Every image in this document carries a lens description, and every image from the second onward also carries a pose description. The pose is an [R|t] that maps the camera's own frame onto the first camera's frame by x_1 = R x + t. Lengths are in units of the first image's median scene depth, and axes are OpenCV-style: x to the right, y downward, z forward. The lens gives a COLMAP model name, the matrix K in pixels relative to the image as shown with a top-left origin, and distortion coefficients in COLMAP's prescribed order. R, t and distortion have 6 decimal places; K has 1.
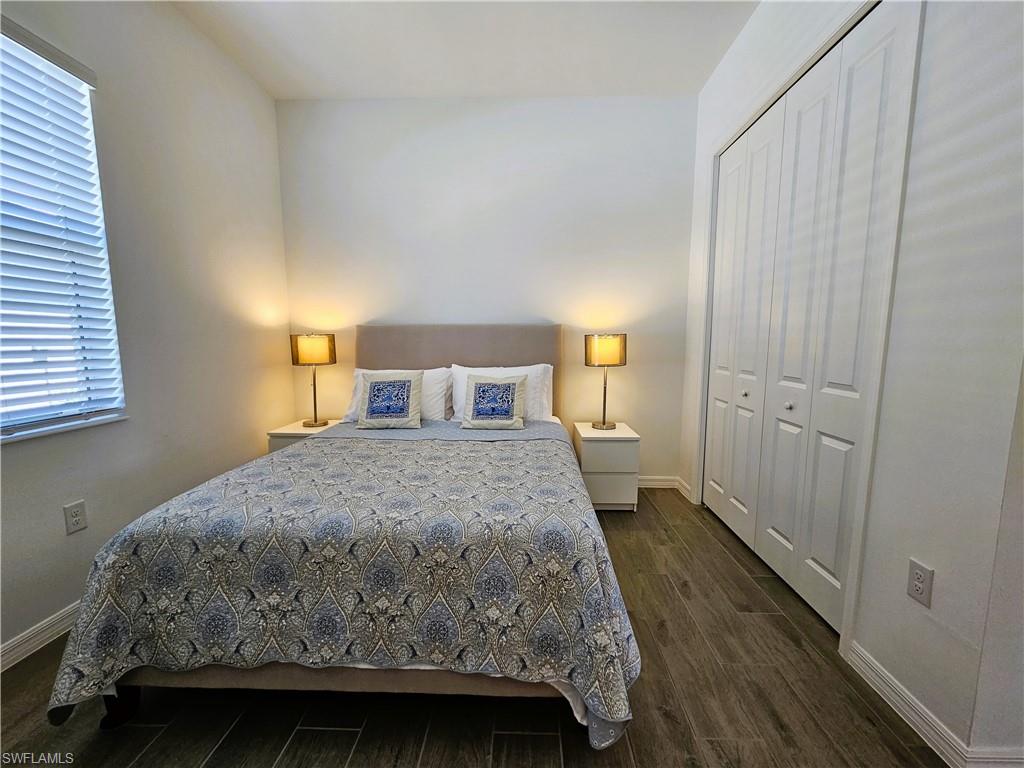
lens RADIAL K [[420.2, 0, 517.8], [0, 420.2, 388.6], [0, 0, 1]] dist [0.002753, 0.000577]
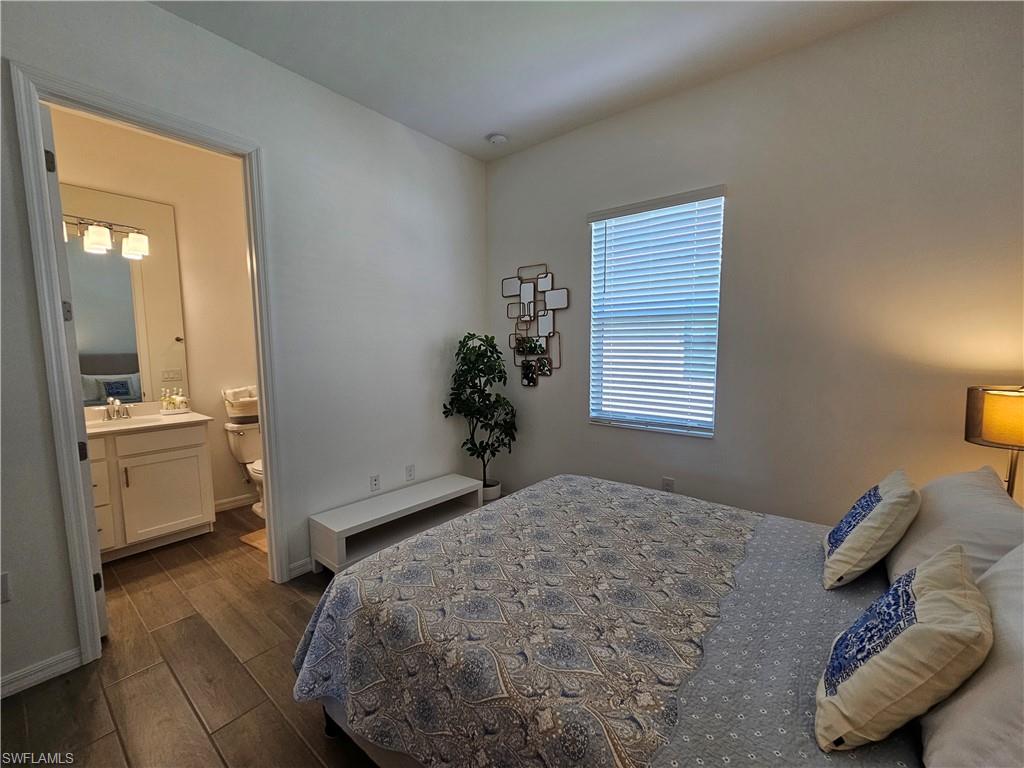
lens RADIAL K [[420.2, 0, 517.8], [0, 420.2, 388.6], [0, 0, 1]] dist [0.002753, 0.000577]
pose [[-0.596686, 0.080204, -0.798457, 0.560013], [-0.091763, 0.981647, 0.167180, -0.288338], [0.797211, 0.173023, -0.578375, 1.443216]]
